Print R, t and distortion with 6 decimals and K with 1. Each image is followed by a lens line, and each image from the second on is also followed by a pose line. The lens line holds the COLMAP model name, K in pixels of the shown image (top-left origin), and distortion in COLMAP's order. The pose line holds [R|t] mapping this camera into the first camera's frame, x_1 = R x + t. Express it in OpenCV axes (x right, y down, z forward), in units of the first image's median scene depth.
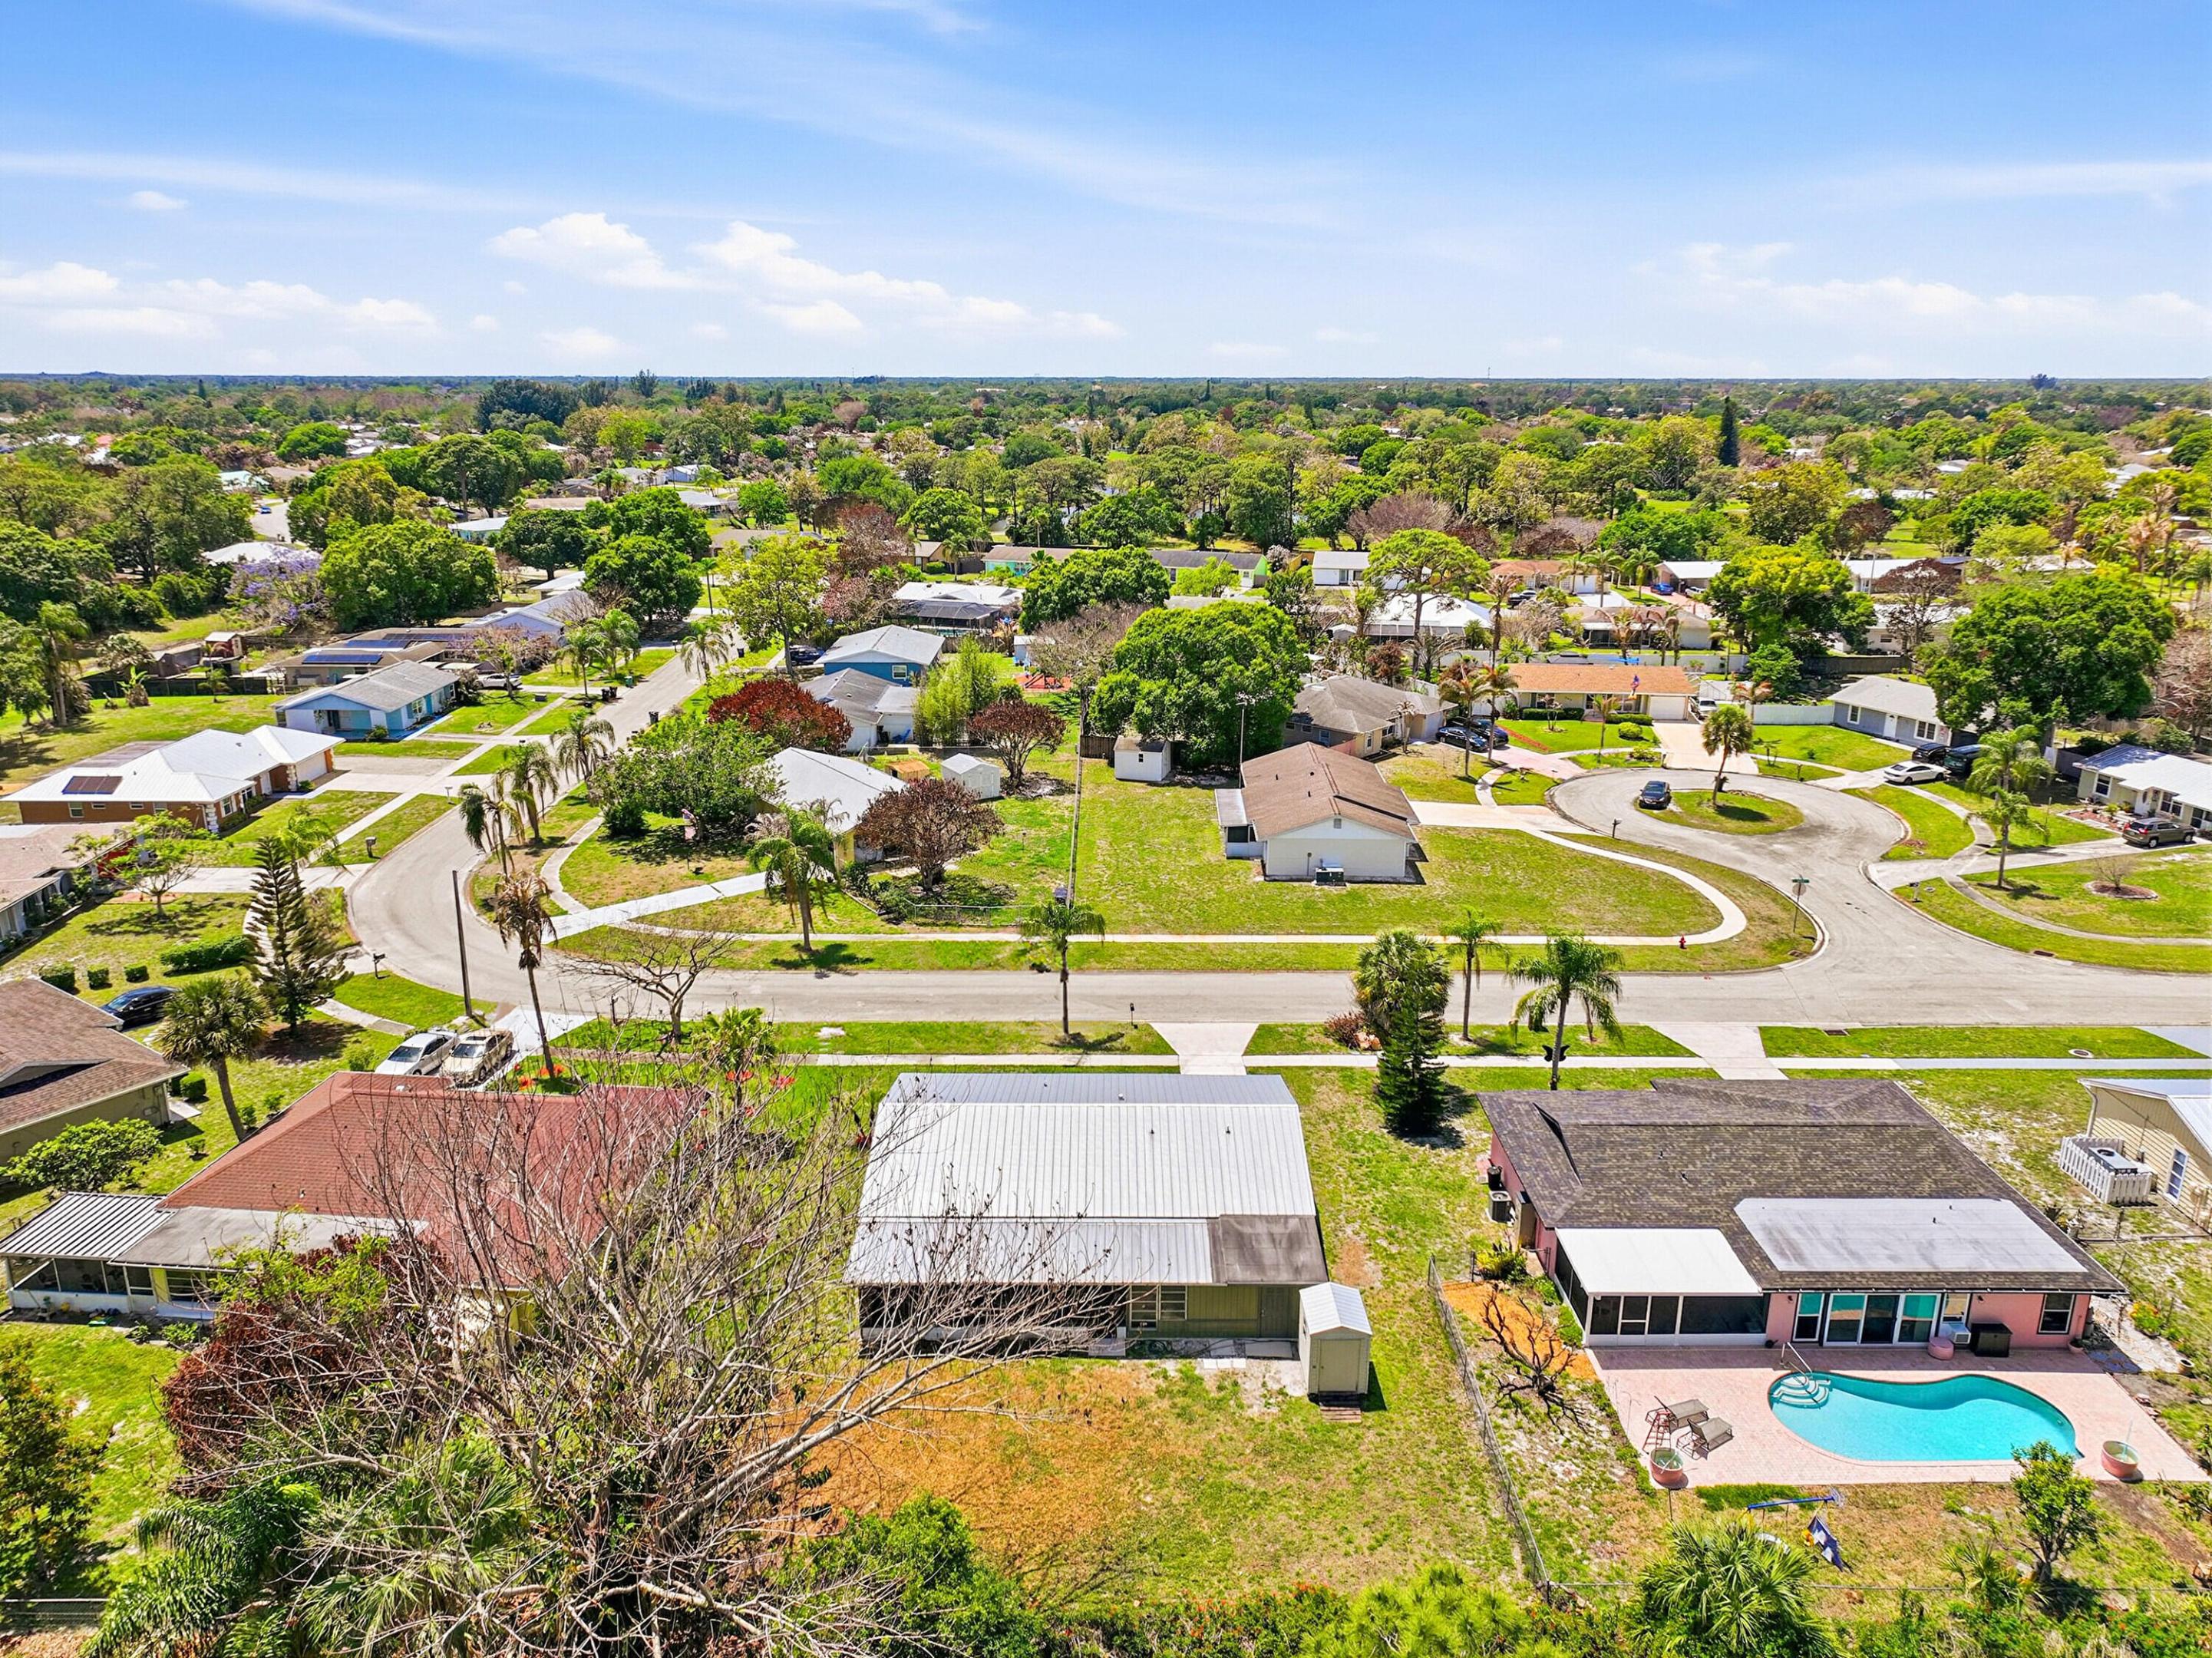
lens RADIAL K [[1547.1, 0, 1106.0], [0, 1547.1, 829.0], [0, 0, 1]] dist [0.001193, 0.000162]
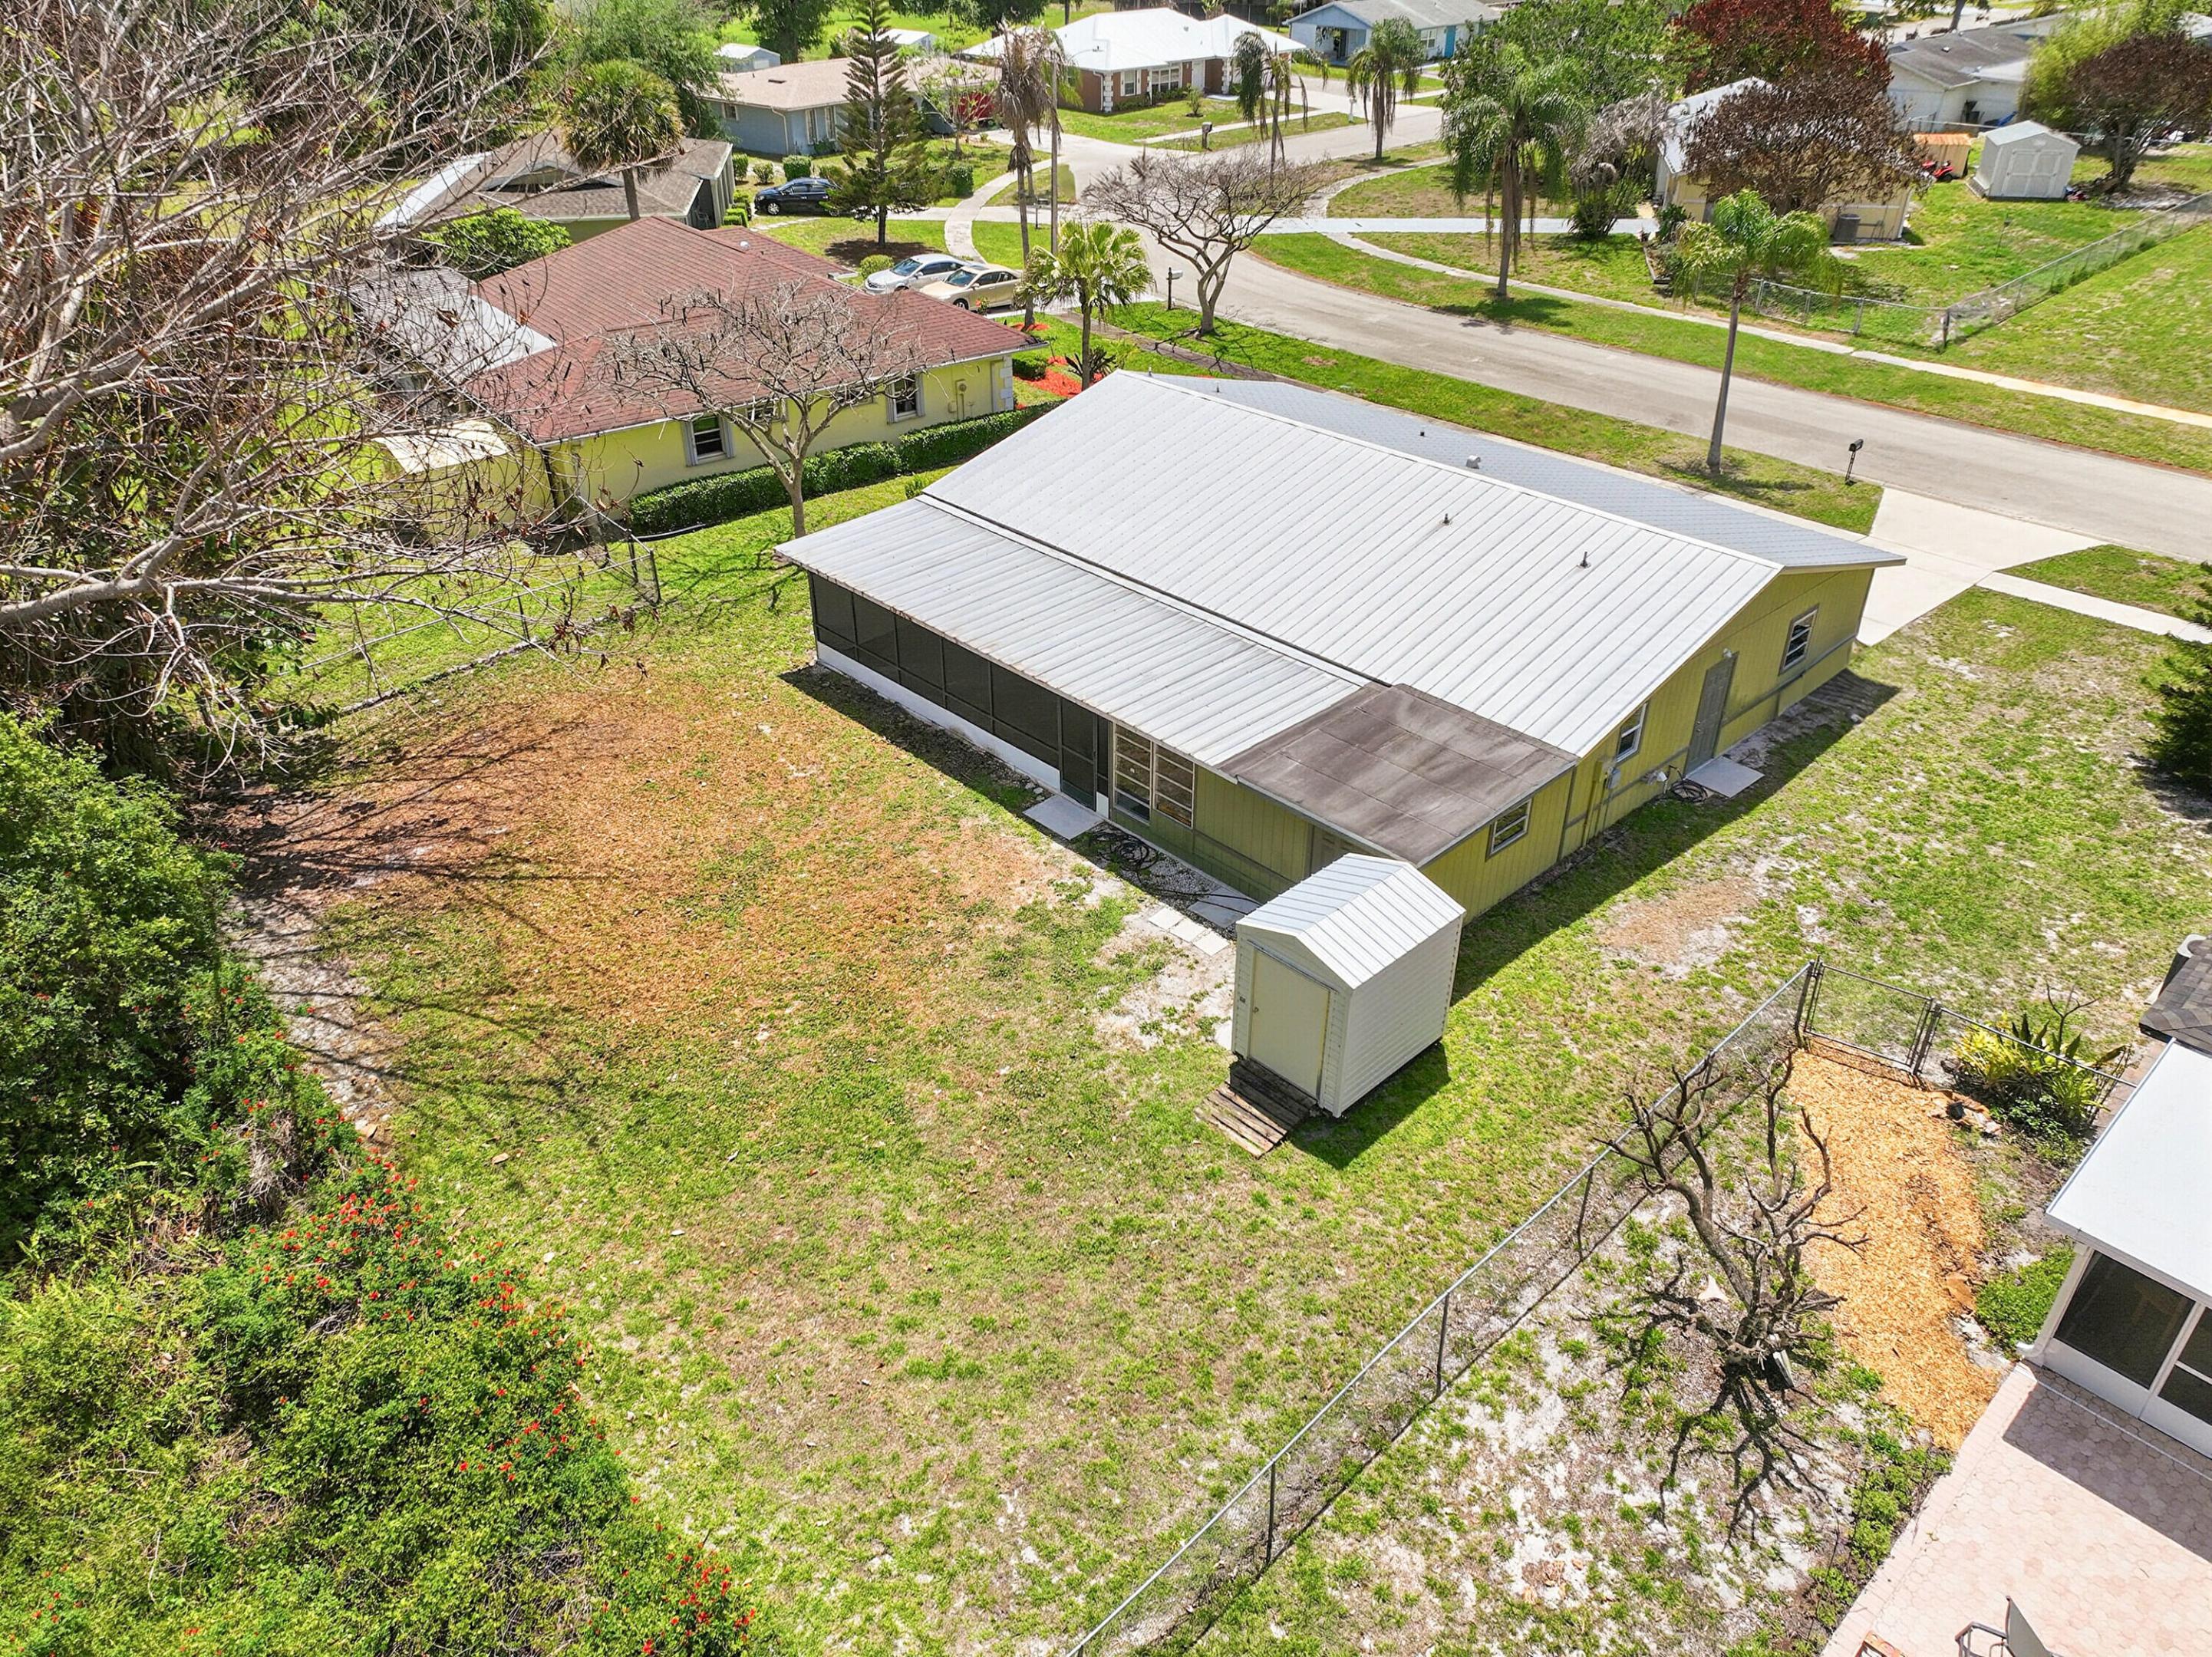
lens RADIAL K [[1546.9, 0, 1106.0], [0, 1546.9, 828.5], [0, 0, 1]] dist [0.001193, 0.000162]
pose [[0.683306, 0.384005, -0.620994, 0.340987], [-0.196558, 0.915870, 0.350067, 0.153482], [0.703177, -0.117142, 0.701299, 0.646791]]
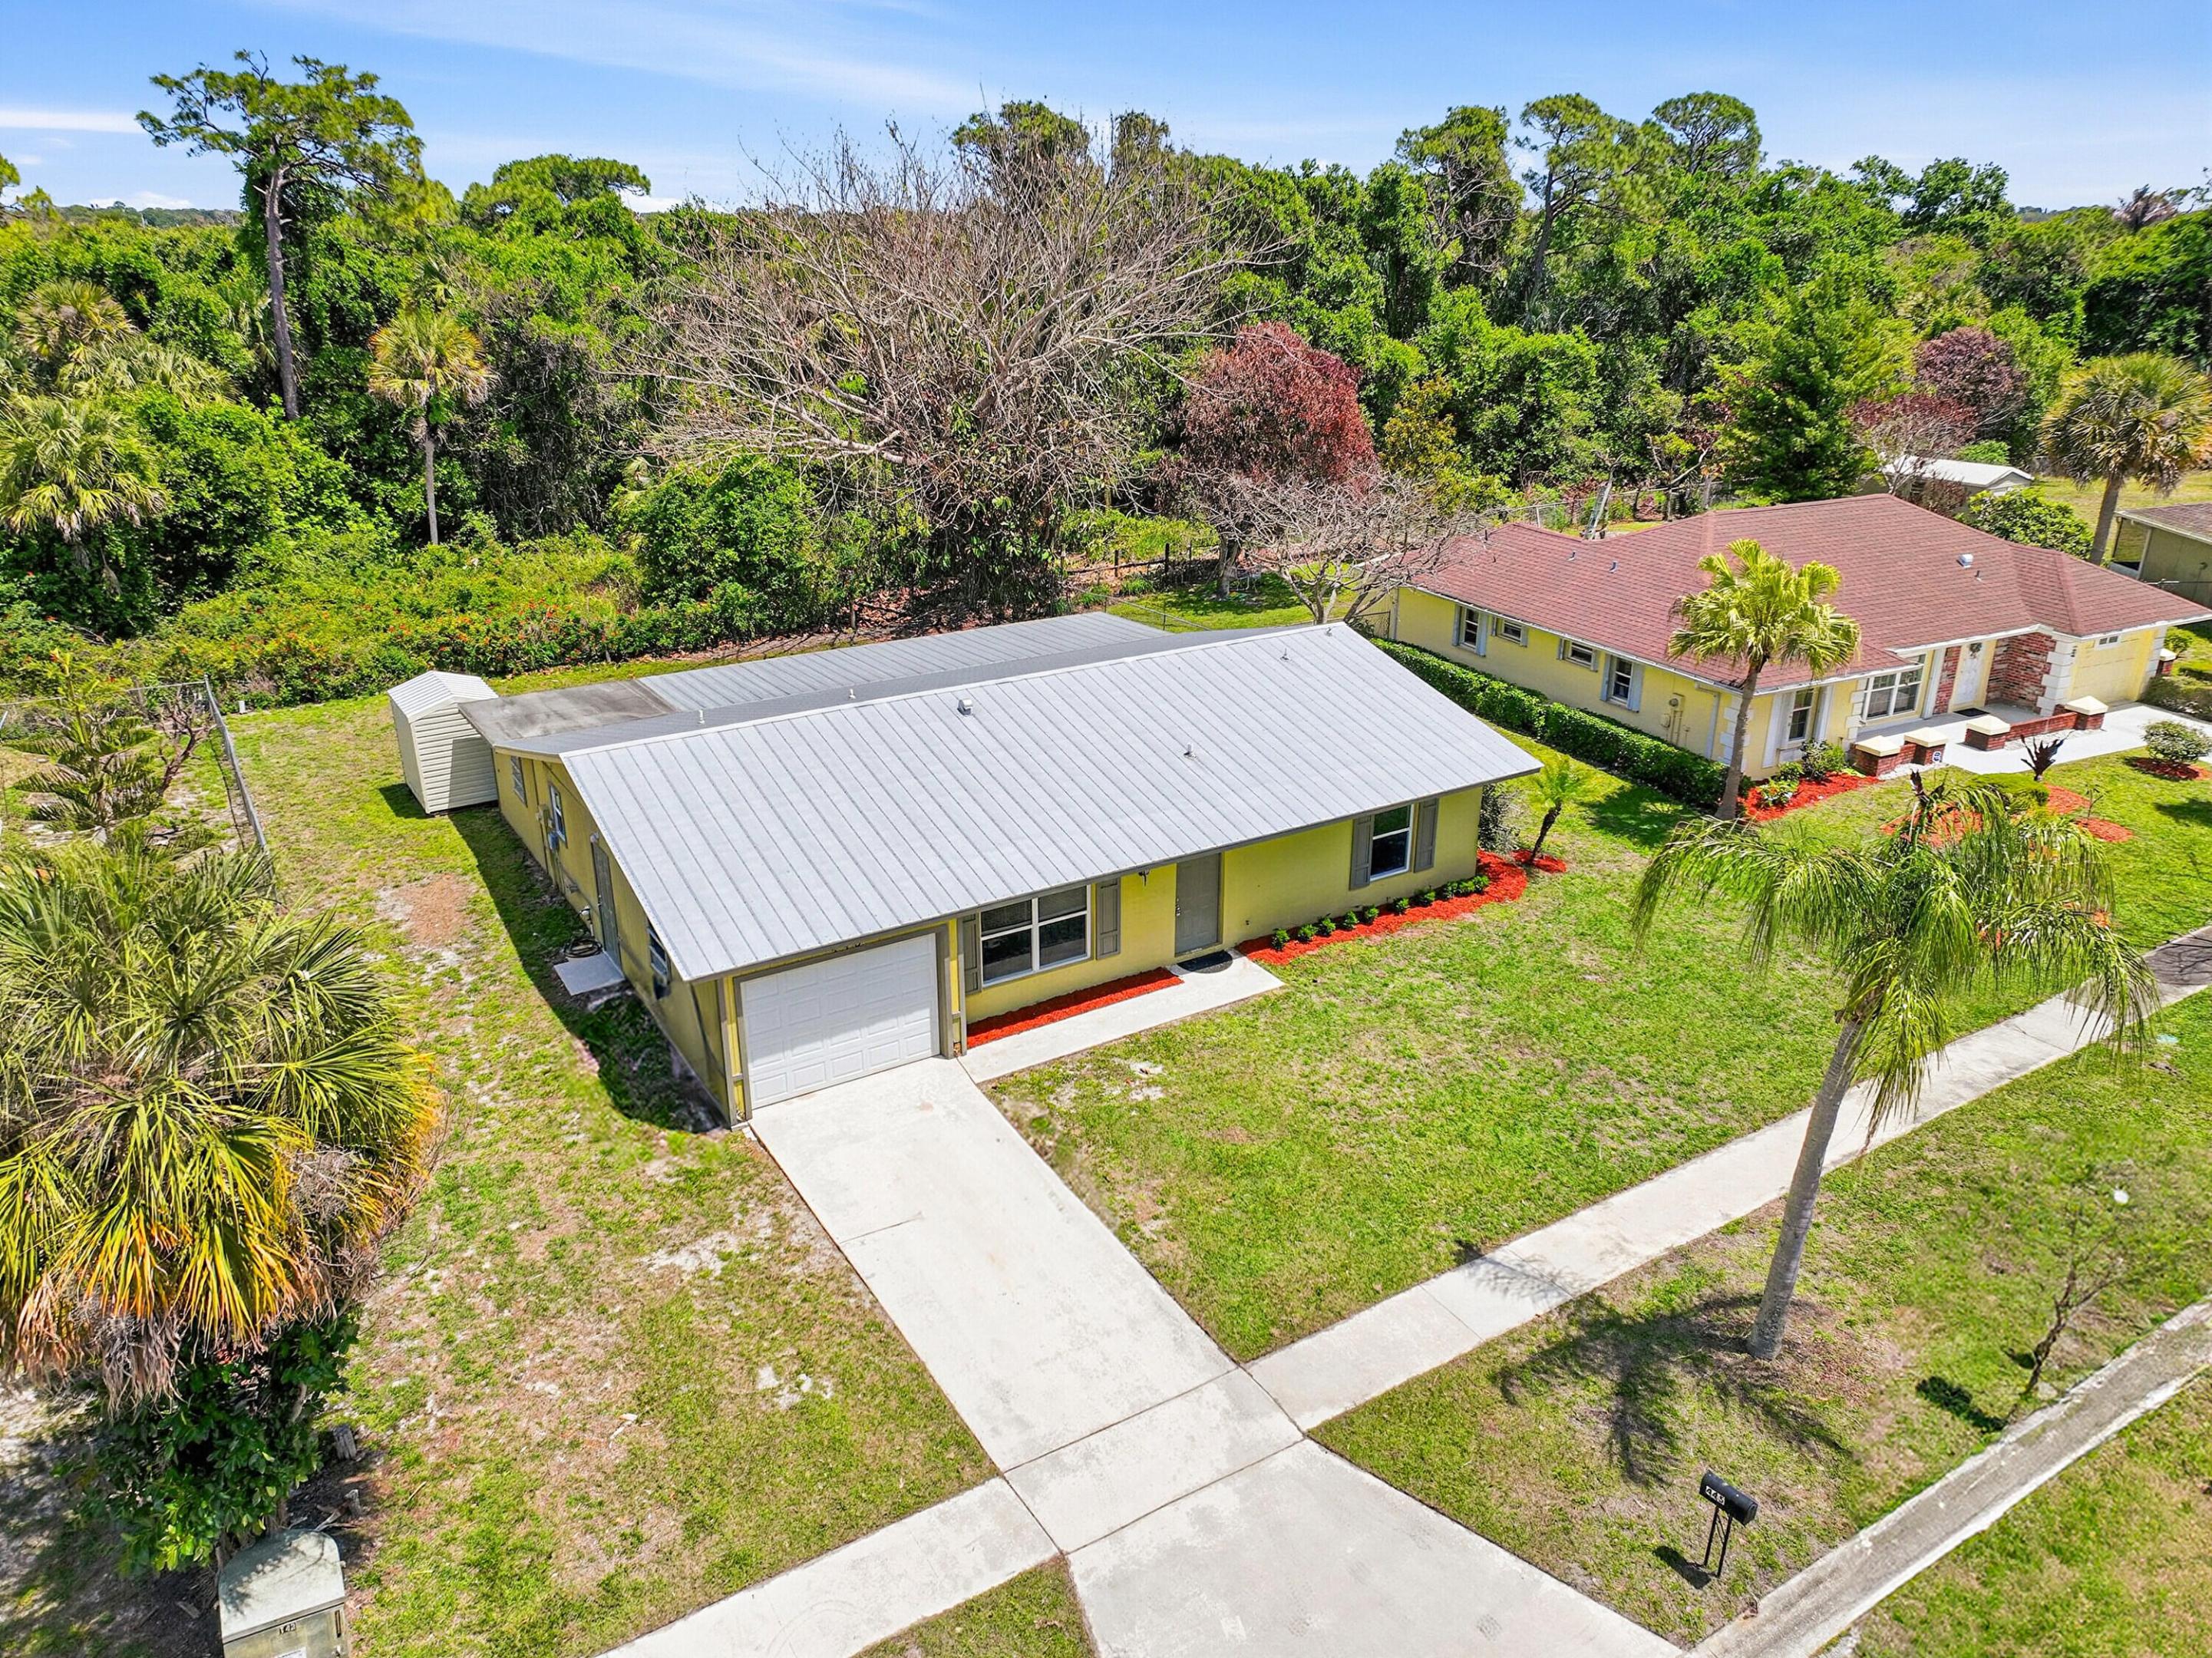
lens RADIAL K [[1550.1, 0, 1106.0], [0, 1550.1, 829.0], [0, 0, 1]] dist [0.003713, 0.008517]
pose [[-0.847919, 0.190769, -0.494611, 0.243804], [-0.149065, 0.809565, 0.567789, -0.072616], [0.508736, 0.555168, -0.658009, 1.587675]]
